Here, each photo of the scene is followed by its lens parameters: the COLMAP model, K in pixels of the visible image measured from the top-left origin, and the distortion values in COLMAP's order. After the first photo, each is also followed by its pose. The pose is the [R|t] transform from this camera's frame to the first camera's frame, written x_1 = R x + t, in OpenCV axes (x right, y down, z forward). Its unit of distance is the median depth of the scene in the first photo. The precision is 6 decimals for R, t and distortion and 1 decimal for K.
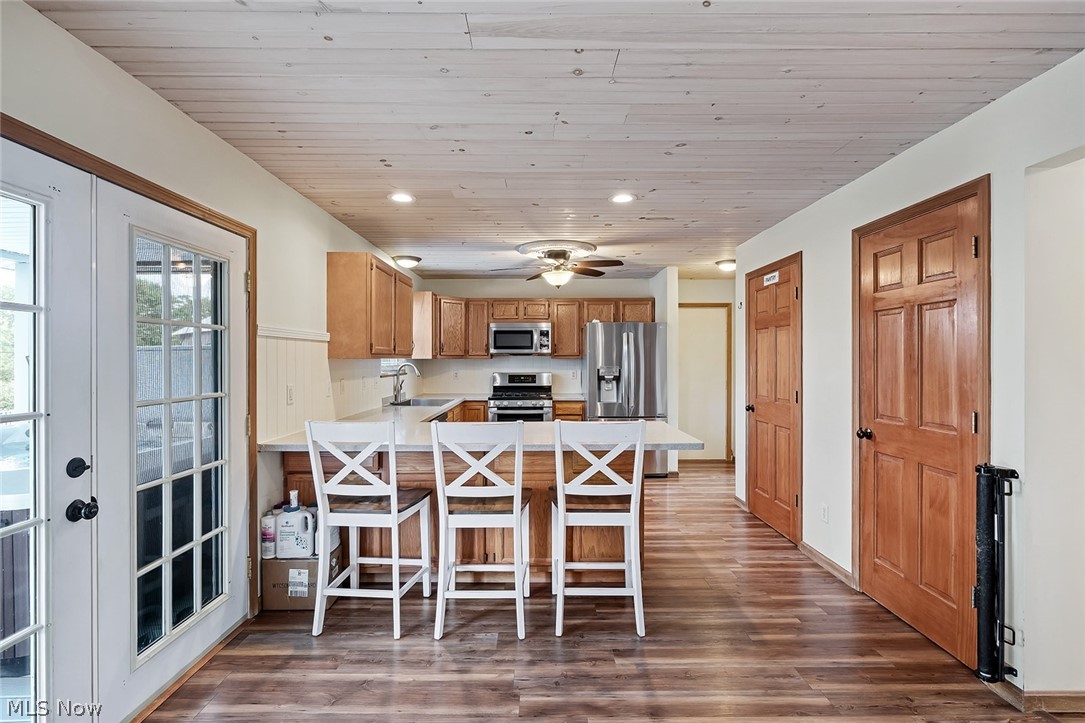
lens RADIAL K [[502.5, 0, 535.5], [0, 502.5, 365.1], [0, 0, 1]] dist [-0.007533, 0.002201]
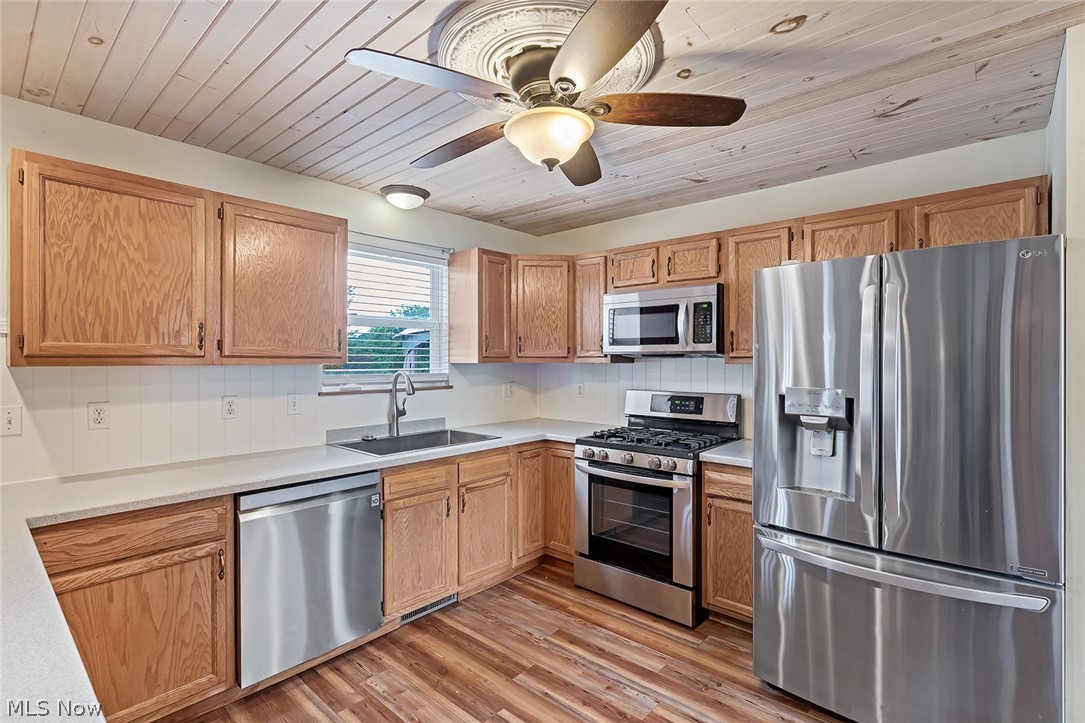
lens RADIAL K [[502.5, 0, 545.3], [0, 502.5, 360.7], [0, 0, 1]] dist [-0.007533, 0.002201]
pose [[0.749611, 0.002493, -0.661874, 0.301050], [-0.007856, 0.999956, -0.005131, -0.017258], [0.661832, 0.009046, 0.749597, 0.792127]]
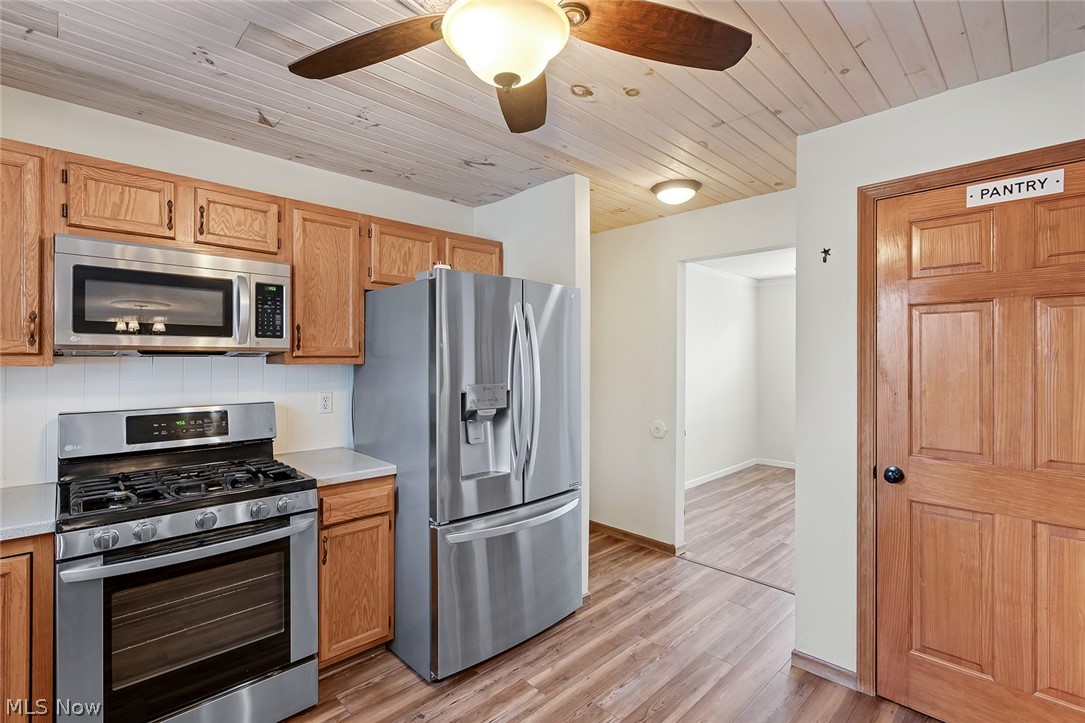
lens RADIAL K [[502.5, 0, 535.9], [0, 502.5, 357.7], [0, 0, 1]] dist [-0.007533, 0.002201]
pose [[0.724007, 0.001778, 0.689790, -0.124500], [0.004952, 0.999958, -0.007776, -0.020196], [-0.689775, 0.009046, 0.723968, 0.877136]]
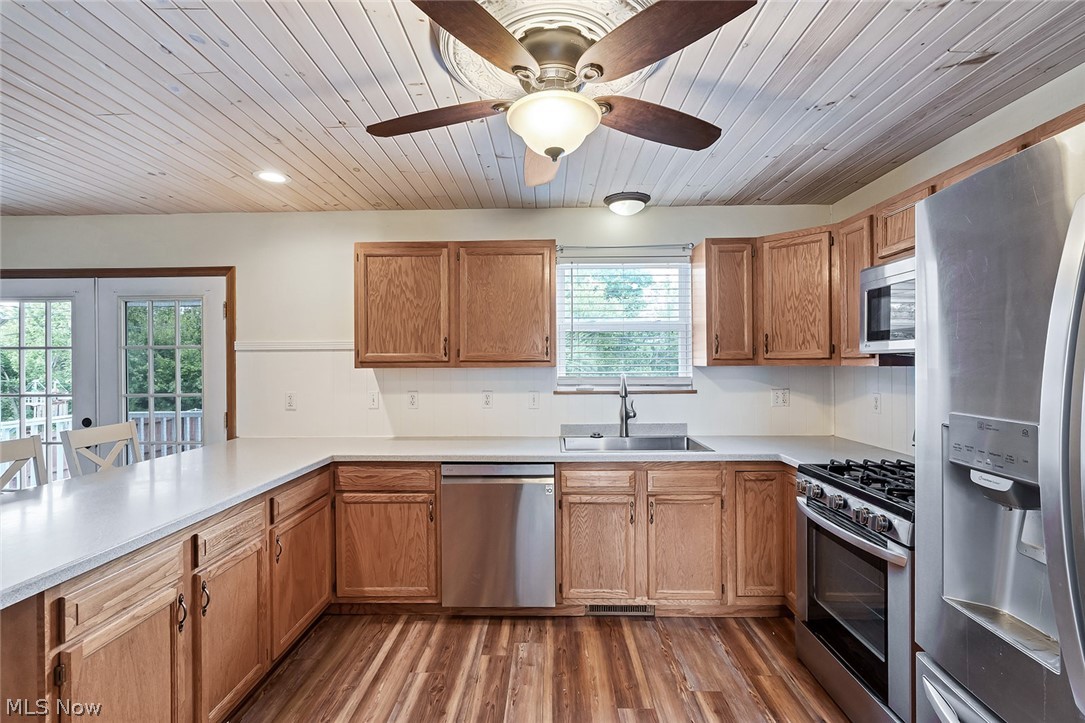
lens RADIAL K [[502.5, 0, 551.4], [0, 502.5, 361.0], [0, 0, 1]] dist [-0.007533, 0.002201]
pose [[-0.014615, -0.002945, -0.999889, 0.408166], [-0.005374, 0.999981, -0.002867, -0.020544], [0.999879, 0.005332, -0.014631, 1.086619]]
